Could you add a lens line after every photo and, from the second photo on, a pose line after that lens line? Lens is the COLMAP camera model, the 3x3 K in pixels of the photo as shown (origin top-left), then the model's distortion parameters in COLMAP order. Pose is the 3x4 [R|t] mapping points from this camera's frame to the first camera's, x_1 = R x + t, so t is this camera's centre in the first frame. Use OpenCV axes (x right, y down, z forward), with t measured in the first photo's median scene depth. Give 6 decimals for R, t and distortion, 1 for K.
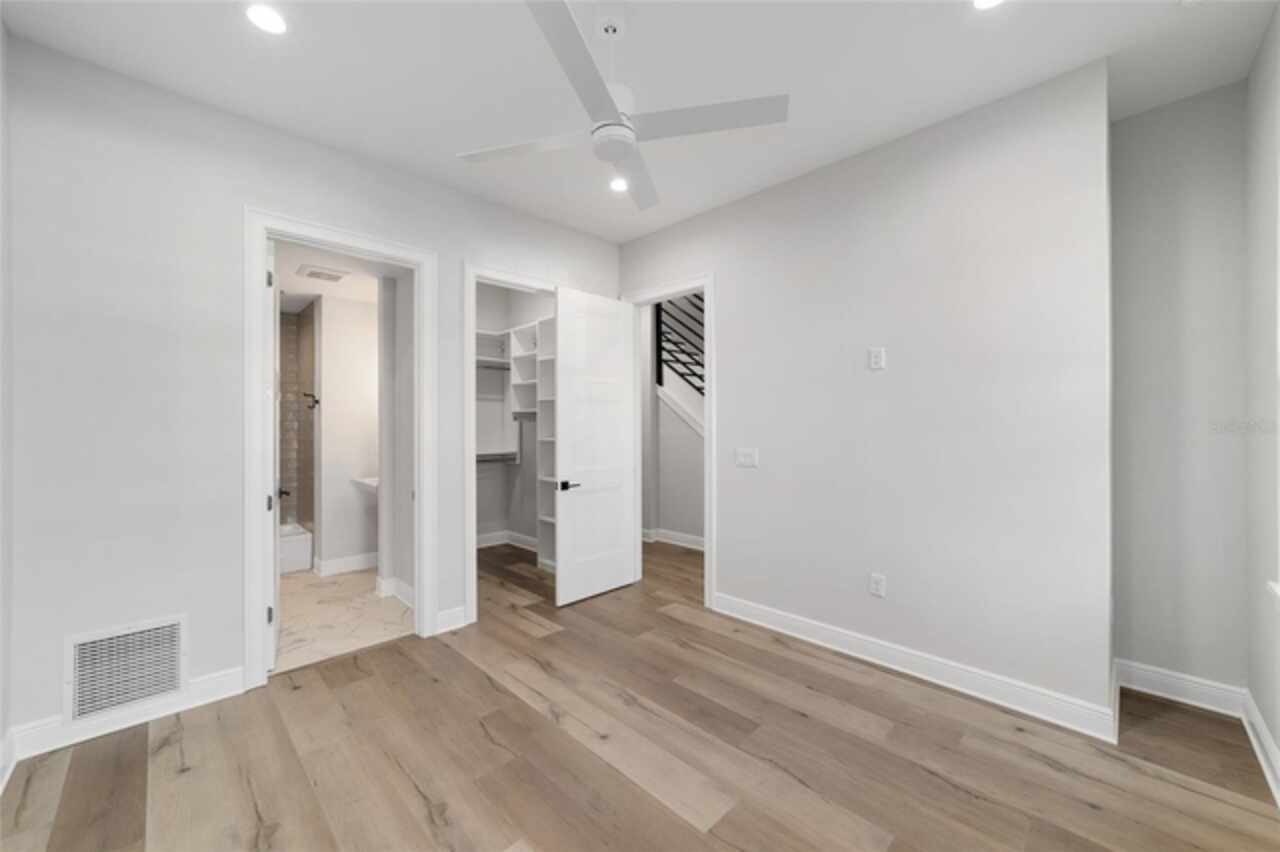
lens RADIAL K [[490.2, 0, 635.5], [0, 490.2, 431.9], [0, 0, 1]] dist [-0.000863, -0.000075]
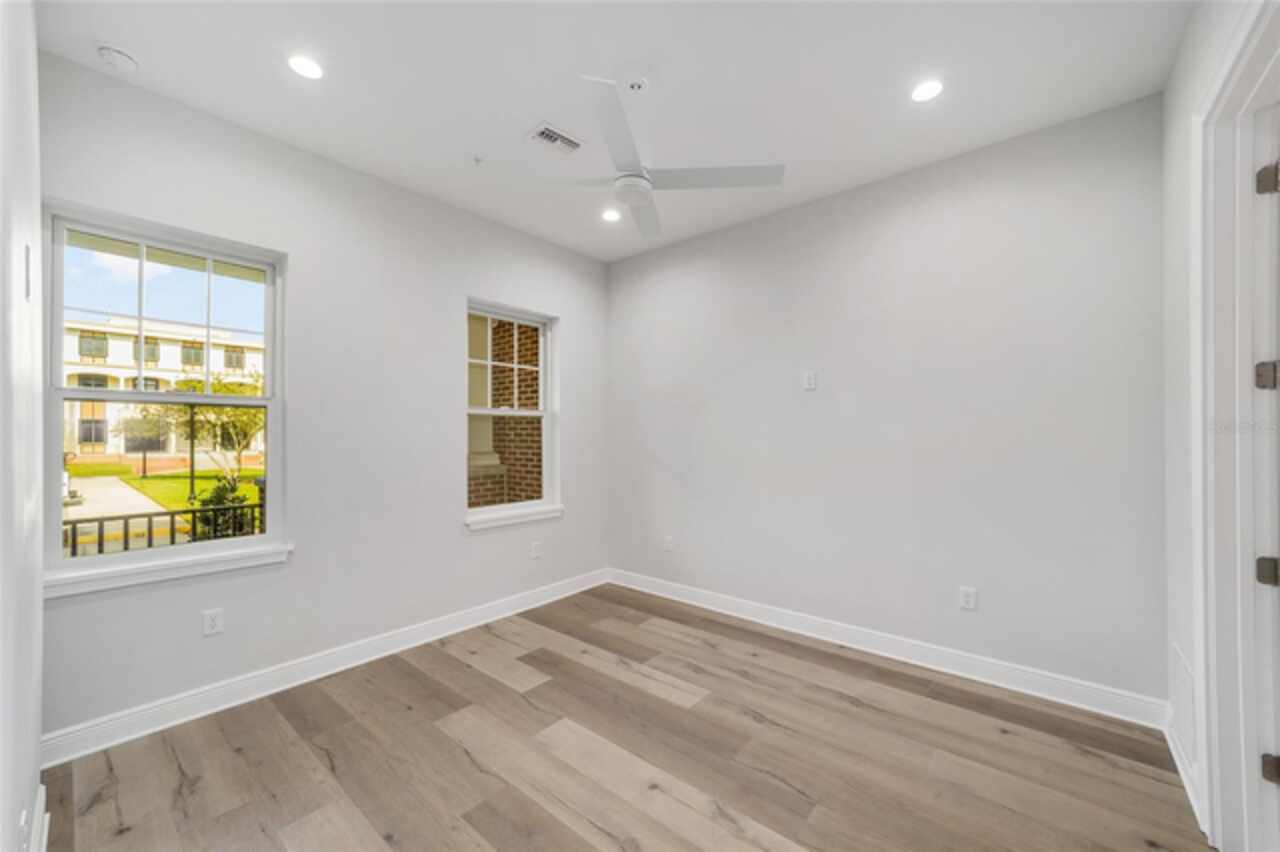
lens RADIAL K [[490.2, 0, 635.5], [0, 490.2, 431.9], [0, 0, 1]] dist [-0.000863, -0.000075]
pose [[-0.996272, 0.002909, -0.086215, 0.046369], [0.003129, 0.999992, -0.002416, -0.020258], [0.086207, -0.002677, -0.996274, 2.023367]]
